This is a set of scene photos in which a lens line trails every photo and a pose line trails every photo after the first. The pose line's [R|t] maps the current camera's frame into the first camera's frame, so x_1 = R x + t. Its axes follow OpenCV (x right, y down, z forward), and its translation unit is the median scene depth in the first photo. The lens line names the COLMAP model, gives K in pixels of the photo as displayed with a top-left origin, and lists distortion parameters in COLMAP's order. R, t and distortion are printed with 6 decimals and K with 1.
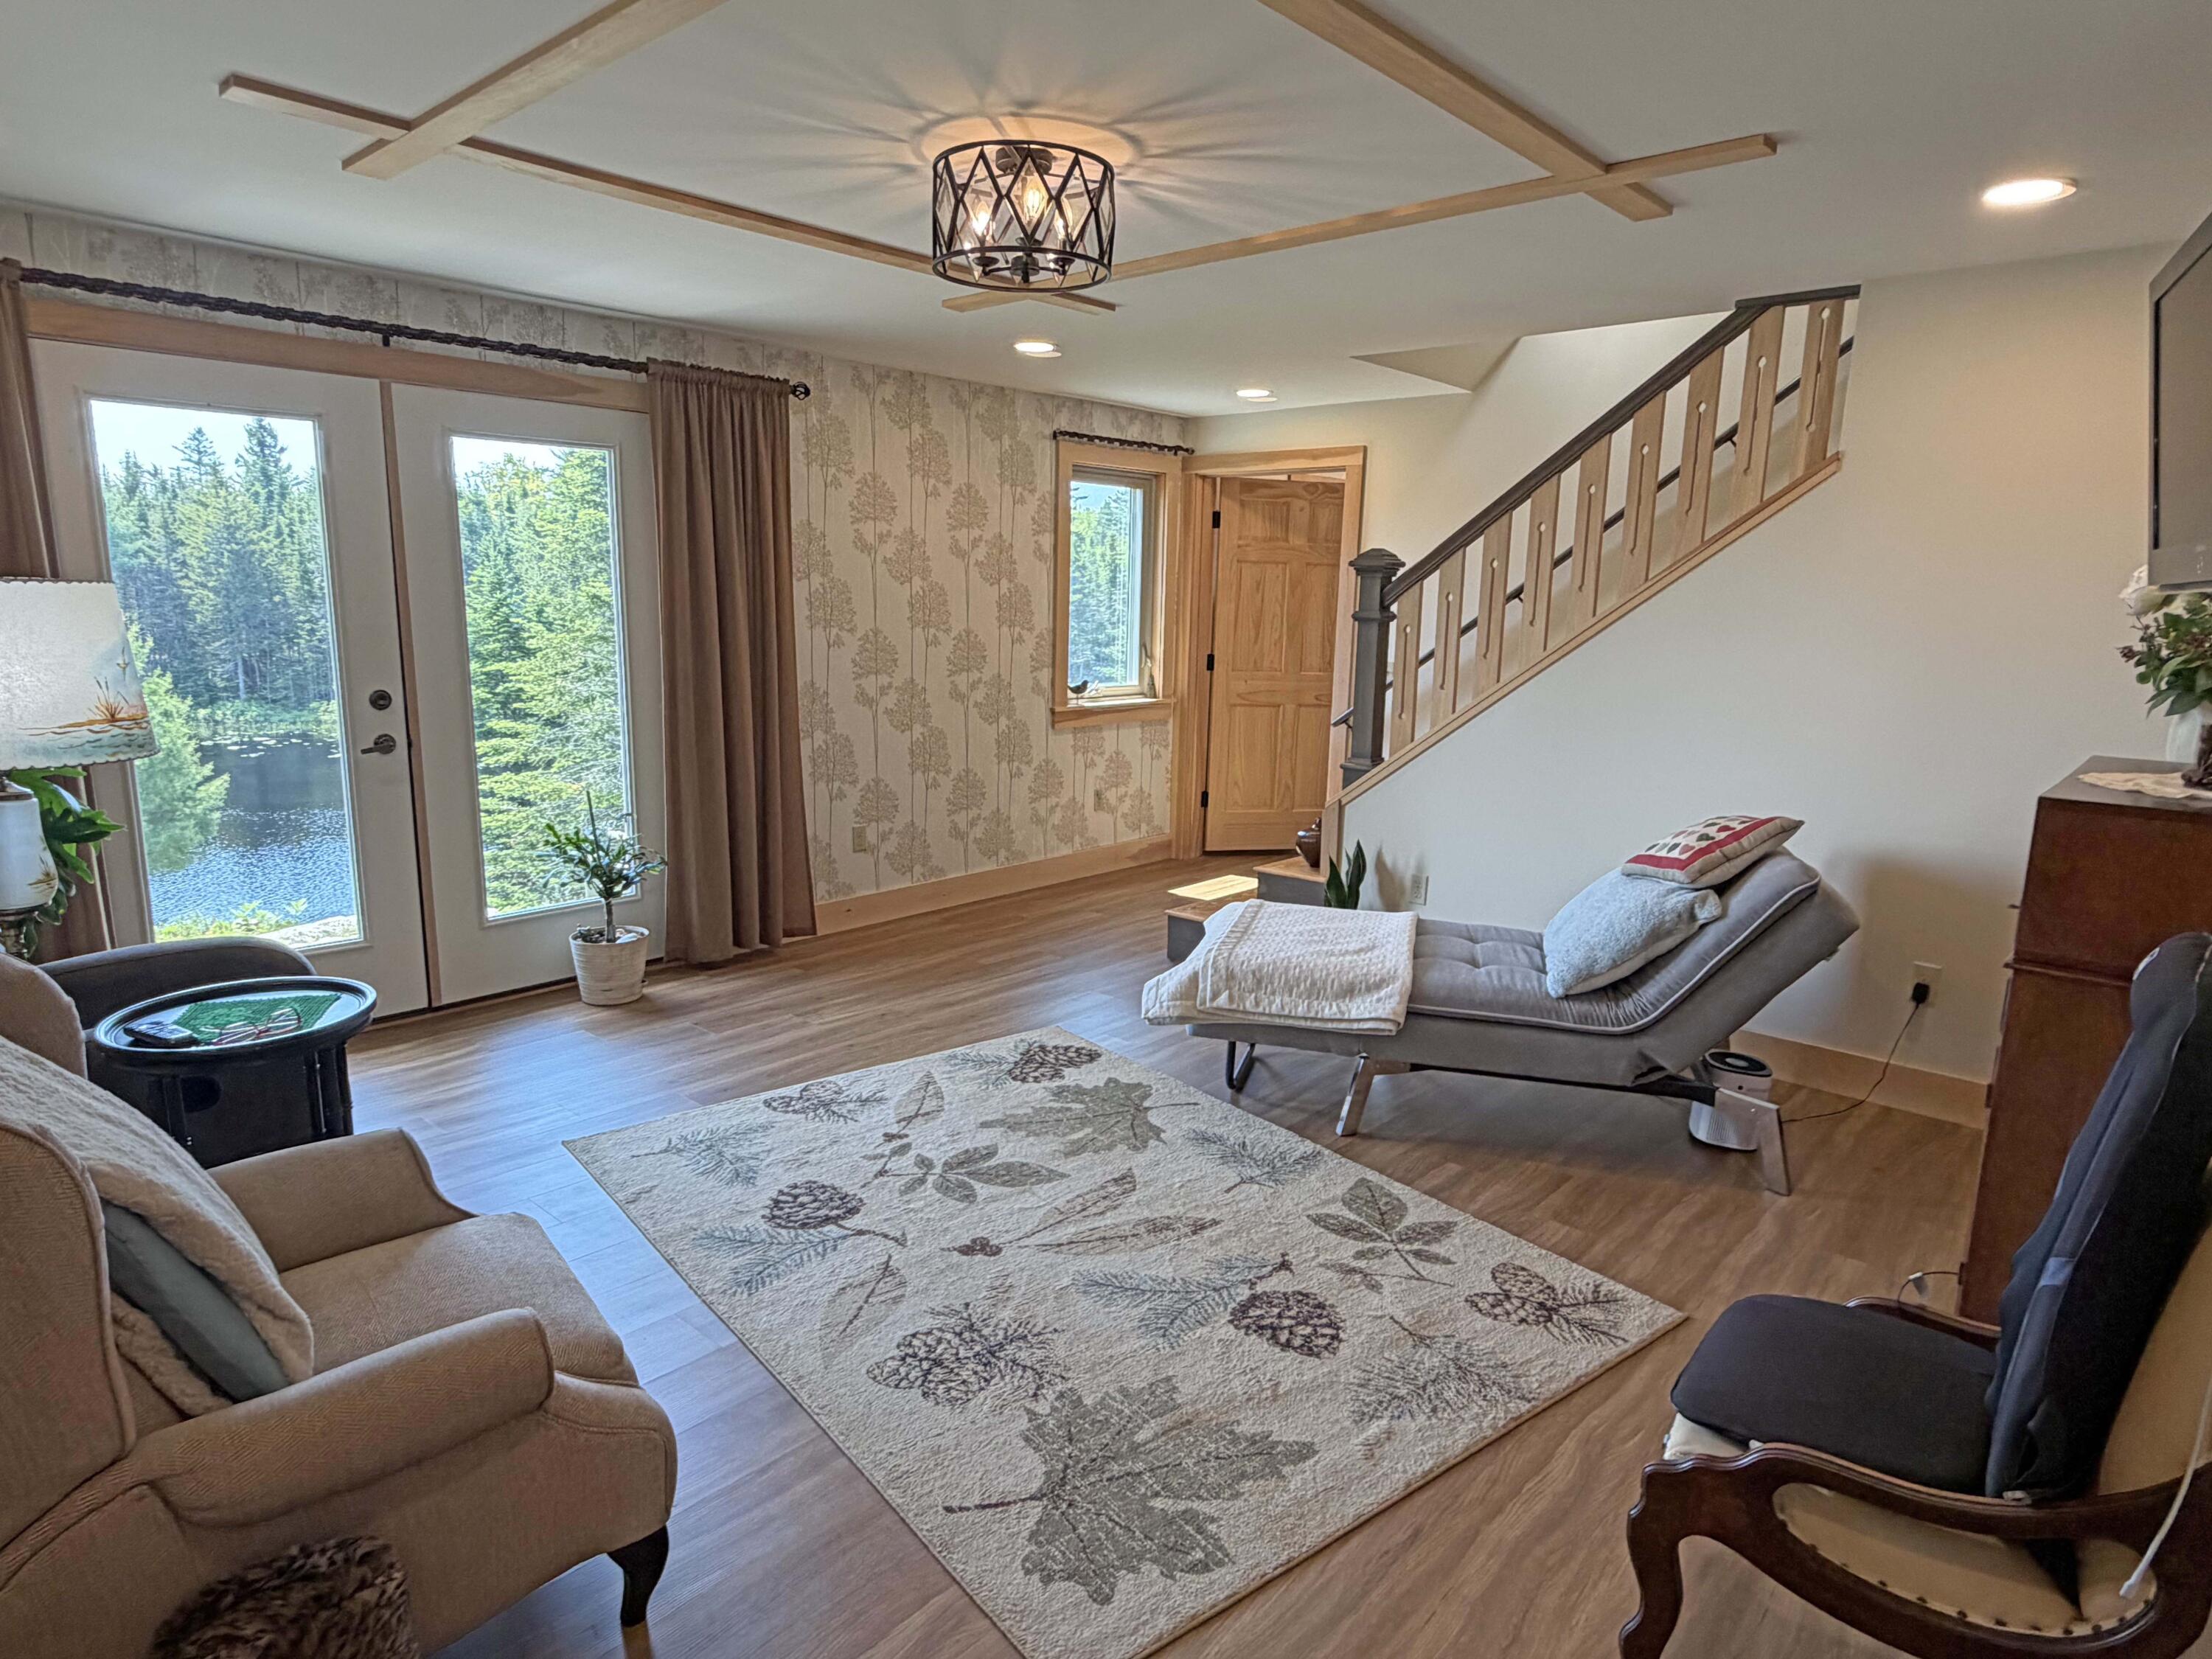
lens RADIAL K [[1319.3, 0, 1100.1], [0, 1319.3, 828.1], [0, 0, 1]] dist [0.000254, 0.000749]
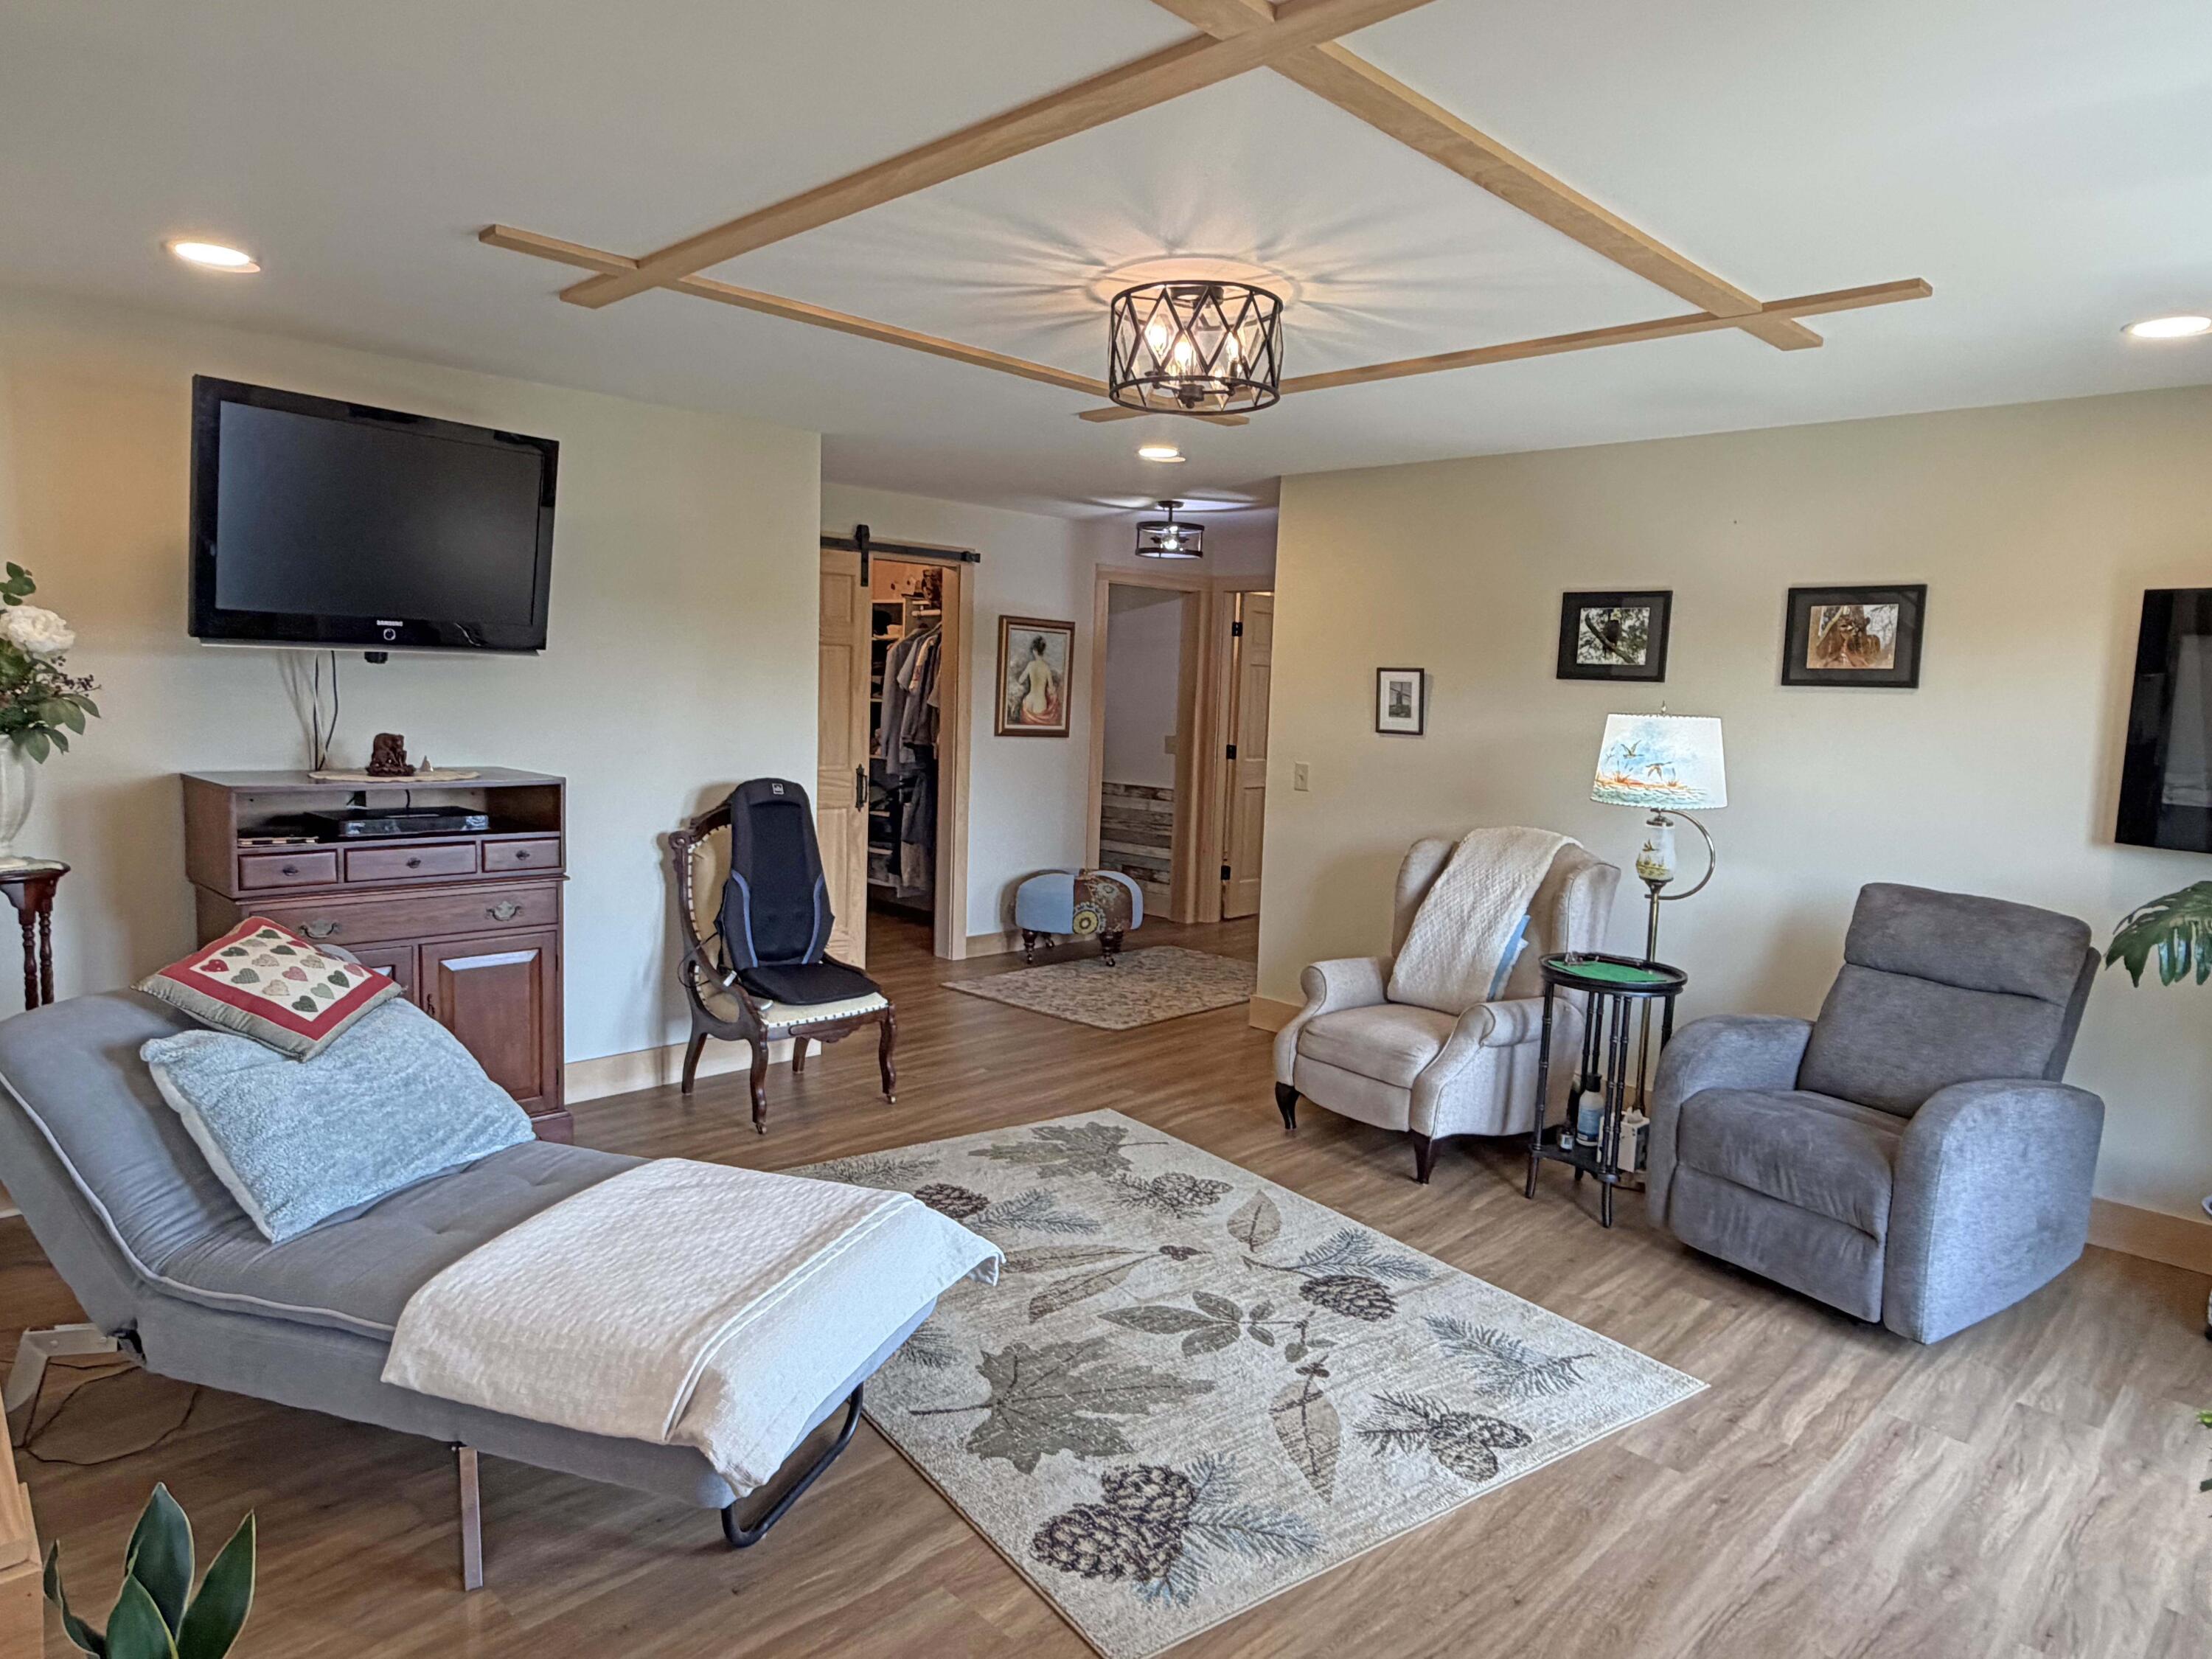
lens RADIAL K [[1371.6, 0, 1106.0], [0, 1371.6, 829.5], [0, 0, 1]] dist [-0.000413, -0.000112]
pose [[-0.997835, -0.059188, 0.028688, -0.035093], [-0.048811, 0.958700, 0.280199, -0.335452], [-0.044088, 0.278192, -0.959513, 1.830377]]
